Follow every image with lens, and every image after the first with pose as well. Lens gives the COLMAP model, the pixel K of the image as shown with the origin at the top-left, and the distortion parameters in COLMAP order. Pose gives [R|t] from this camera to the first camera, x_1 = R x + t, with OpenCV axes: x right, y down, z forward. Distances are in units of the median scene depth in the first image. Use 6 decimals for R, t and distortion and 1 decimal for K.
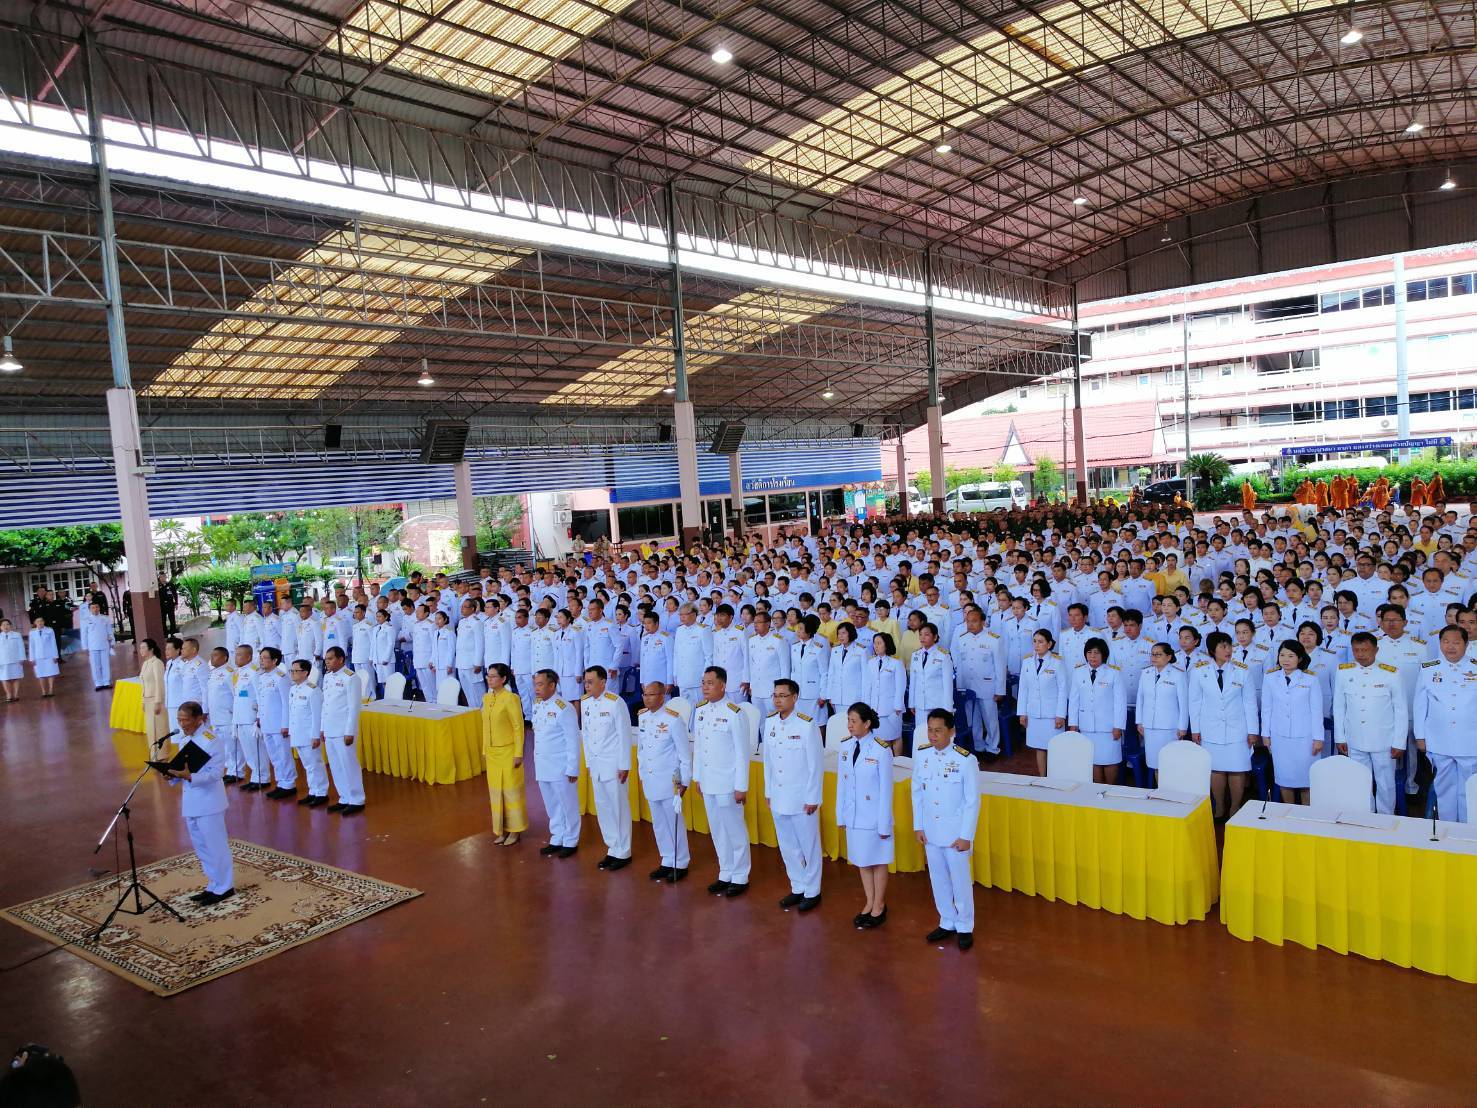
lens RADIAL K [[1130.0, 0, 738.5], [0, 1130.0, 554.0], [0, 0, 1]] dist [-0.004349, 0.034711]
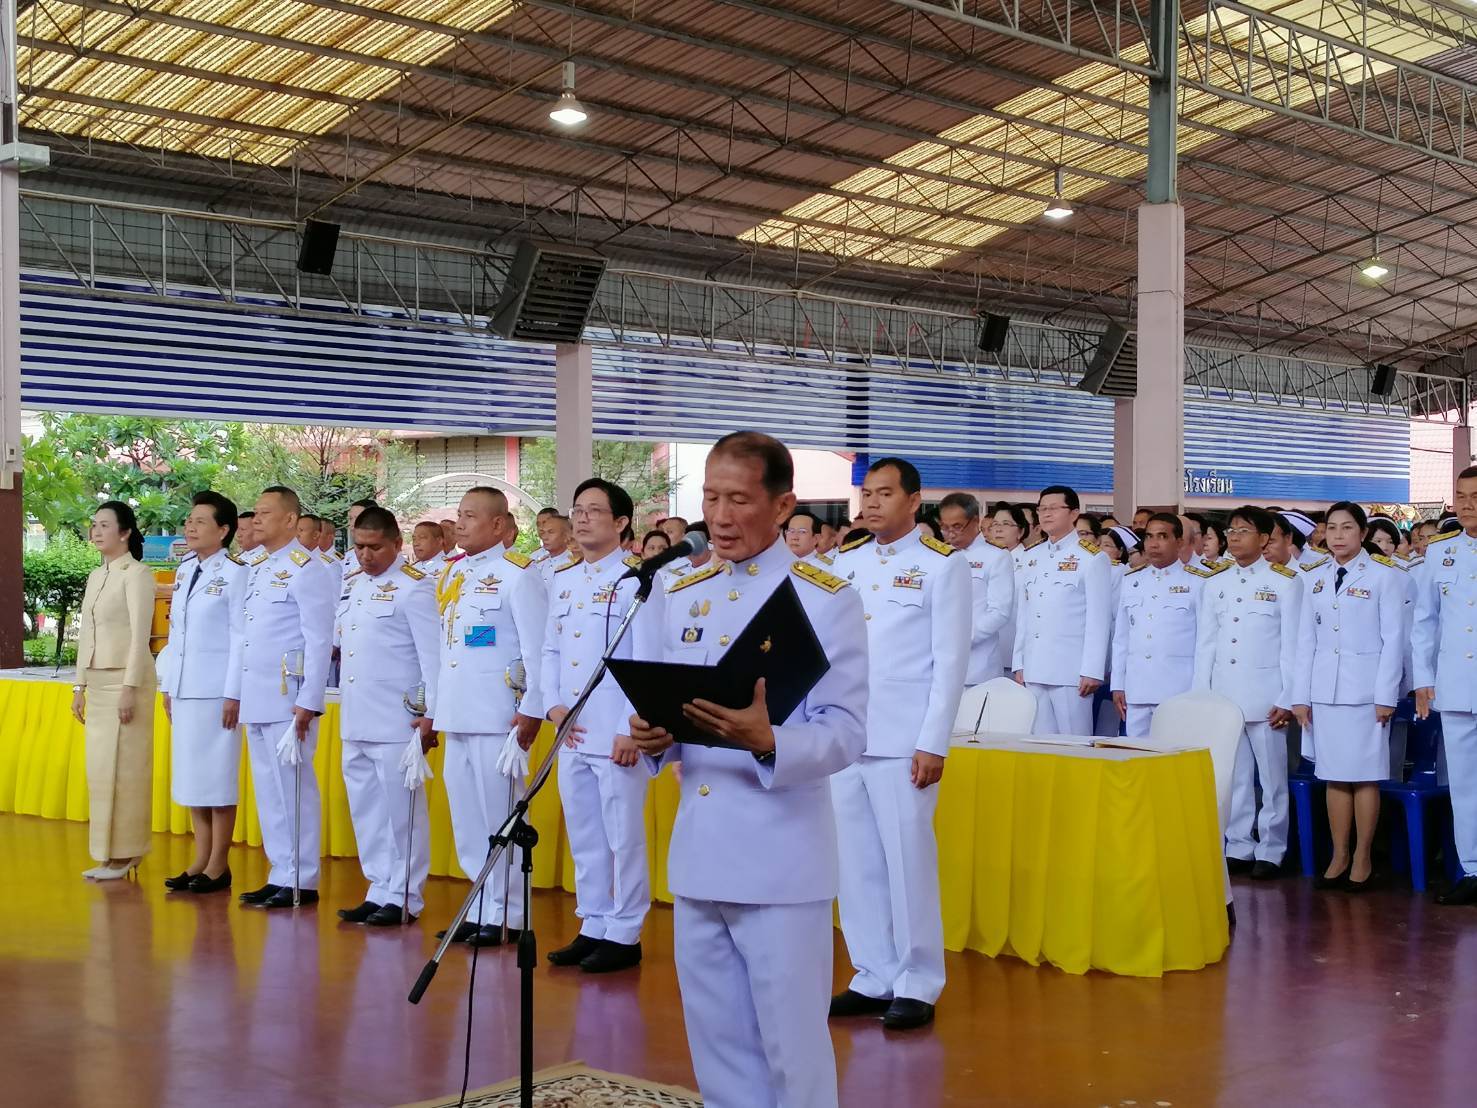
lens RADIAL K [[2360.7, 0, 738.5], [0, 2360.7, 554.0], [0, 0, 1]] dist [0.053843, 0.141880]
pose [[0.992472, 0.073957, -0.097617, -0.063845], [-0.078645, 0.995883, -0.045076, 0.026329], [0.093882, 0.052414, 0.994203, 0.072453]]
